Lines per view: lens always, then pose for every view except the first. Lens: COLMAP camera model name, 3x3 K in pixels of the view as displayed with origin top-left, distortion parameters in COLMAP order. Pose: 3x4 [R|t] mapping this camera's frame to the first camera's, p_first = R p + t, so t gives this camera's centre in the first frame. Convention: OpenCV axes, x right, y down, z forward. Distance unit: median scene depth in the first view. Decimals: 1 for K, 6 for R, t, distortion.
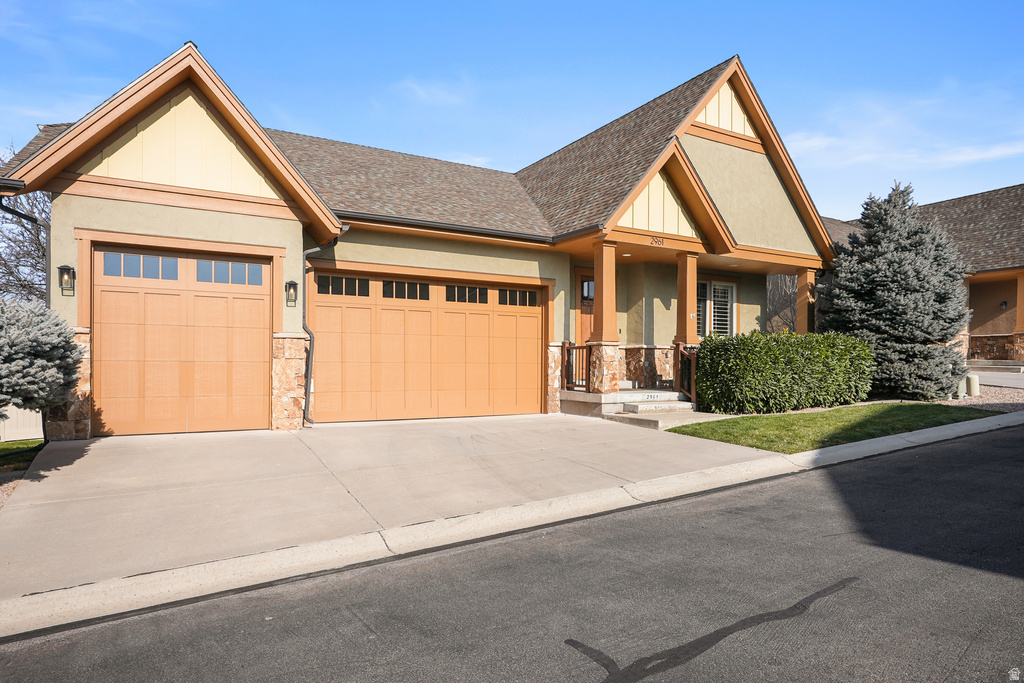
lens RADIAL K [[601.6, 0, 511.4], [0, 601.6, 351.6], [0, 0, 1]] dist [0.007706, 0.000313]
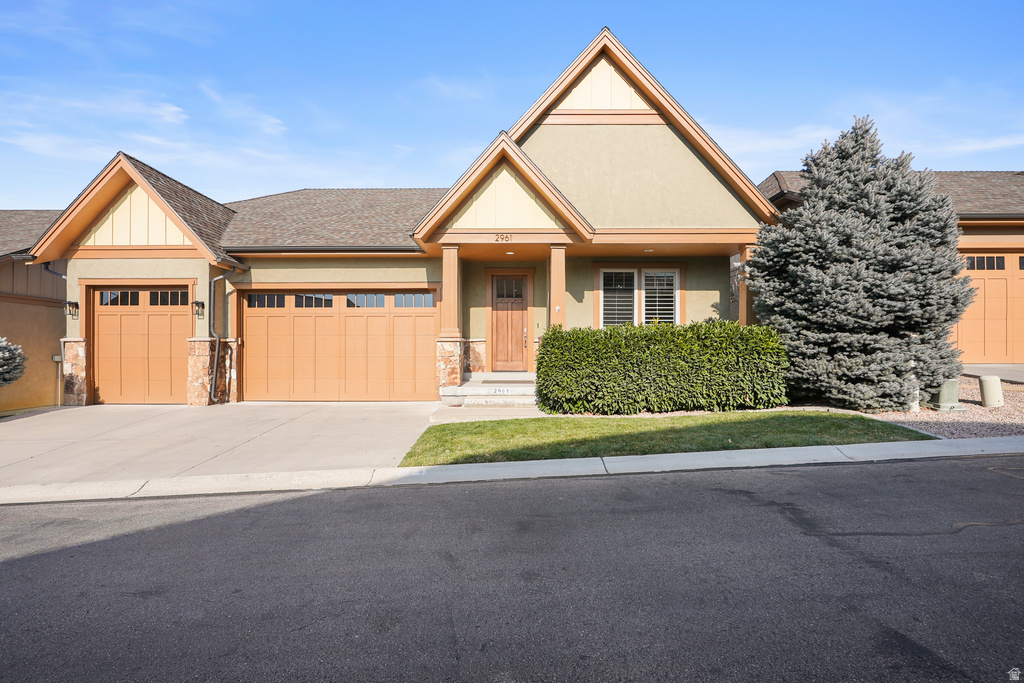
lens RADIAL K [[465.9, 0, 511.6], [0, 465.9, 333.5], [0, 0, 1]] dist [-0.011656, 0.003933]
pose [[0.865849, -0.020625, -0.499879, 0.604218], [0.015320, 0.999774, -0.014714, -0.009655], [0.500070, 0.005082, 0.865970, 0.308949]]
